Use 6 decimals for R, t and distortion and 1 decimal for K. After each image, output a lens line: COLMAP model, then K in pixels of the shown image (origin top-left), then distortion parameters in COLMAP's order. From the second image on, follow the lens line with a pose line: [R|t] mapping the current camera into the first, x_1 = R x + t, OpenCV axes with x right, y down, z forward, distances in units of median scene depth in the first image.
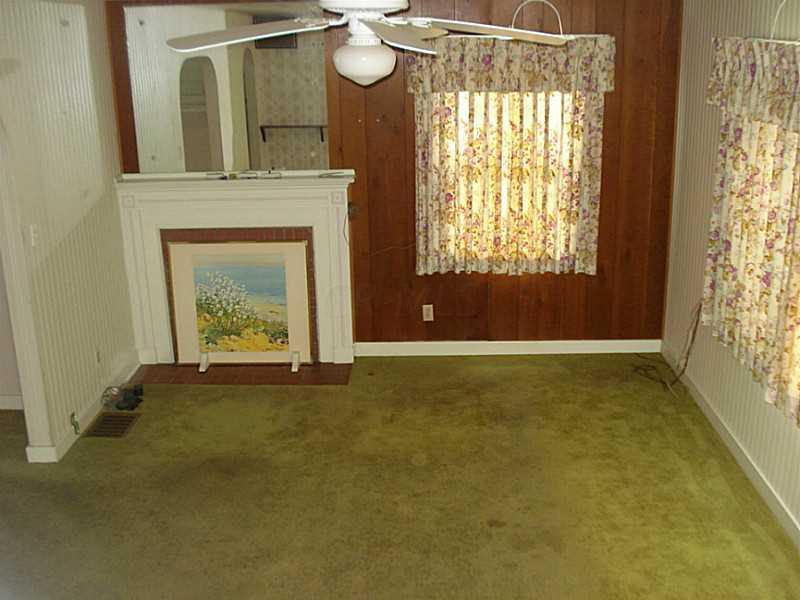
lens RADIAL K [[956.4, 0, 400.9], [0, 956.4, 300.8], [0, 0, 1]] dist [0.041099, 0.000000]
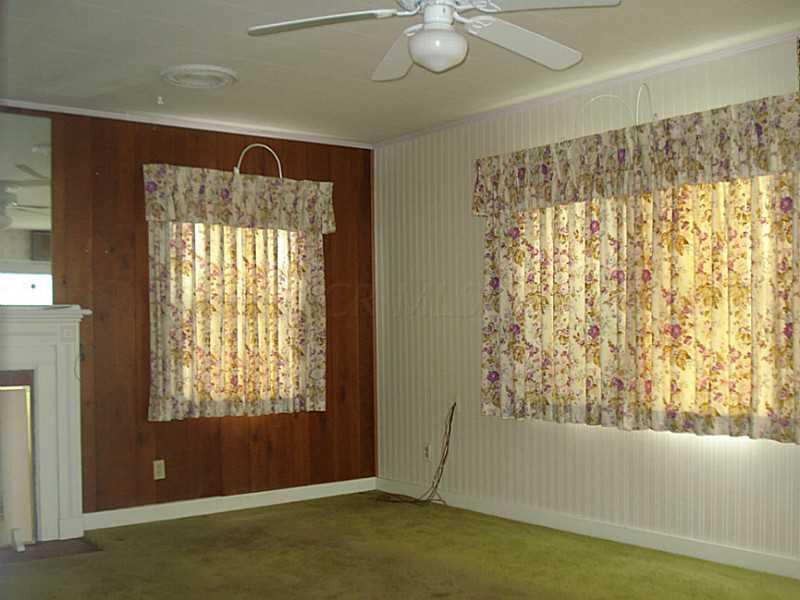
lens RADIAL K [[956.4, 0, 395.4], [0, 956.4, 301.7], [0, 0, 1]] dist [0.041099, 0.000000]
pose [[0.789591, 0.022182, 0.613232, -0.364745], [0.175236, 0.949581, -0.259979, 0.140919], [-0.588080, 0.312738, 0.745893, 0.177217]]
